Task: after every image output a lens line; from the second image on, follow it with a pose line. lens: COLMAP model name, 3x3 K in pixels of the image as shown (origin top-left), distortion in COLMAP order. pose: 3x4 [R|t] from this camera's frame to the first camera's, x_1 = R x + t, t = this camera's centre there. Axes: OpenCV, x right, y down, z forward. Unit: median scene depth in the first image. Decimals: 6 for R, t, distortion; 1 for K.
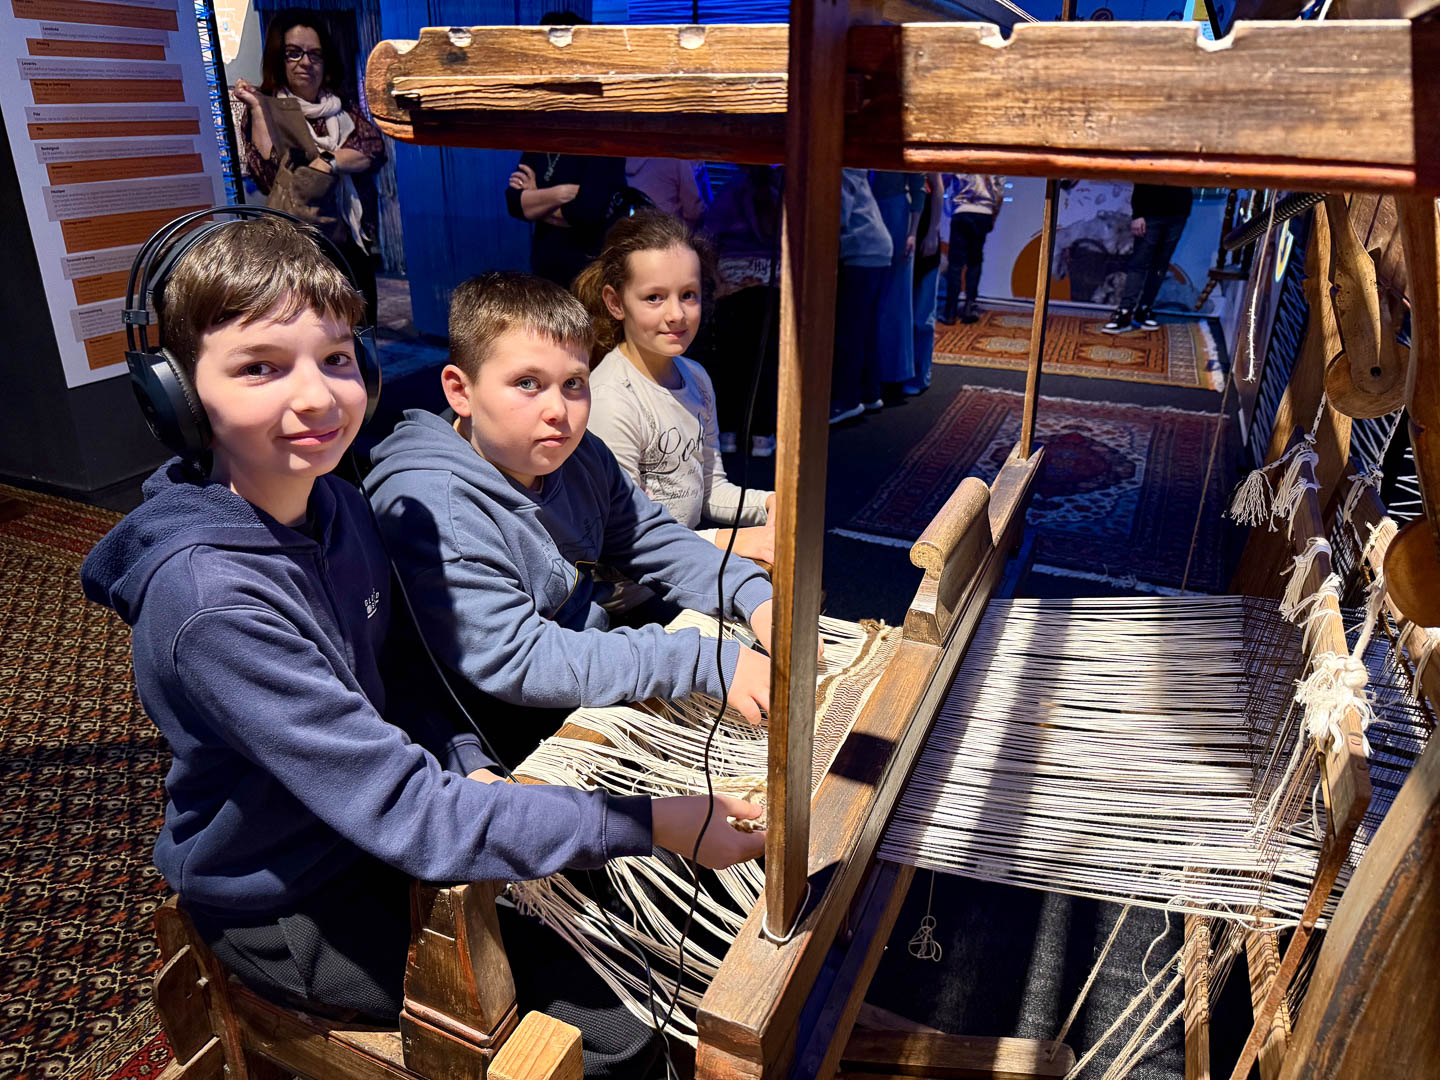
lens RADIAL K [[1026.5, 0, 720.0], [0, 1026.5, 540.0], [0, 0, 1]] dist [-0.011849, -0.002582]
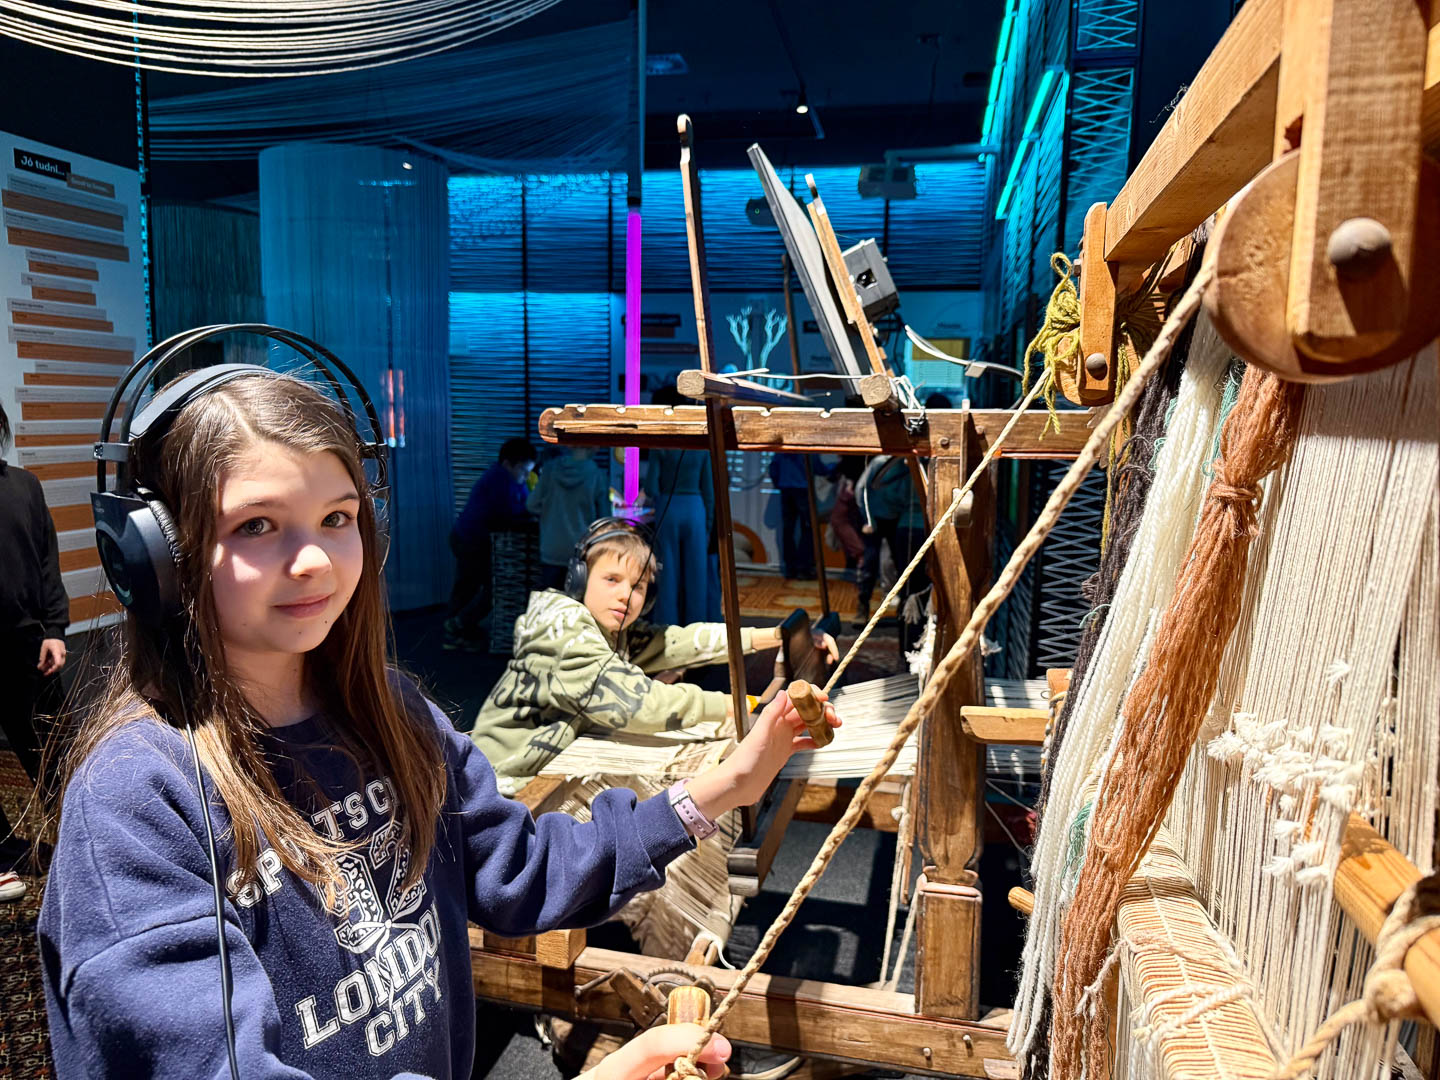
lens RADIAL K [[1026.5, 0, 720.0], [0, 1026.5, 540.0], [0, 0, 1]] dist [-0.011849, -0.002582]
pose [[0.982185, -0.021295, 0.186704, -0.435002], [0.072729, 0.959205, -0.273197, 0.693335], [-0.173270, 0.281909, 0.943666, -1.725479]]
